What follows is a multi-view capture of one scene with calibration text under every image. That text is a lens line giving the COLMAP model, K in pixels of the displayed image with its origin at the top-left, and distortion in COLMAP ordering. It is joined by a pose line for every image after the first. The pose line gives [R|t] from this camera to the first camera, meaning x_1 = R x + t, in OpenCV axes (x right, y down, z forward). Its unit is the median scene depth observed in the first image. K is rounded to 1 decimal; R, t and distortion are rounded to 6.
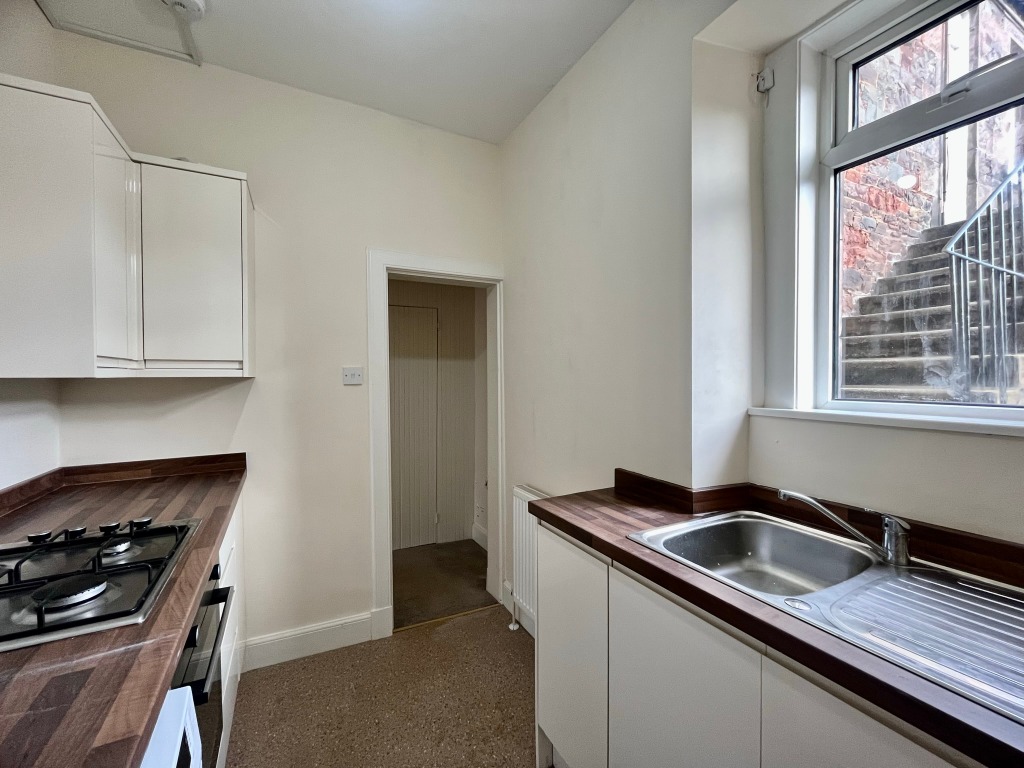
lens RADIAL K [[418.0, 0, 507.8], [0, 418.0, 379.7], [0, 0, 1]] dist [-0.001412, -0.000632]
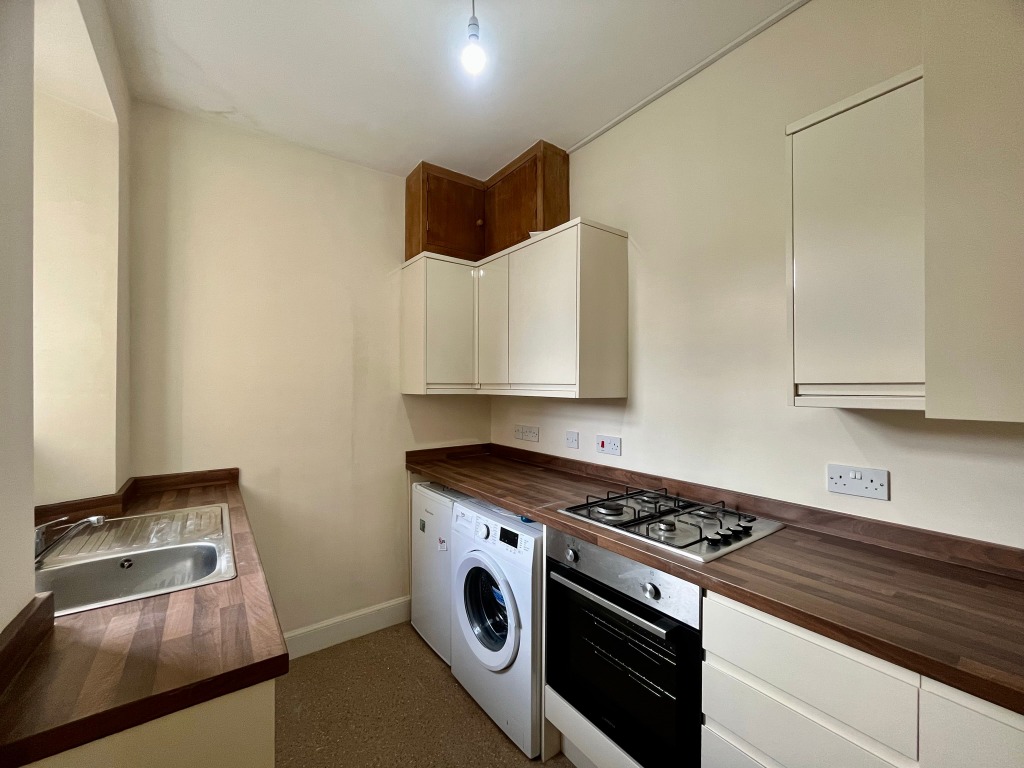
lens RADIAL K [[418.0, 0, 511.4], [0, 418.0, 384.5], [0, 0, 1]] dist [-0.001412, -0.000632]
pose [[-0.988999, 0.001063, -0.147916, -0.140308], [0.000709, 0.999997, 0.002443, -0.045973], [0.147918, 0.002312, -0.988997, 1.442848]]
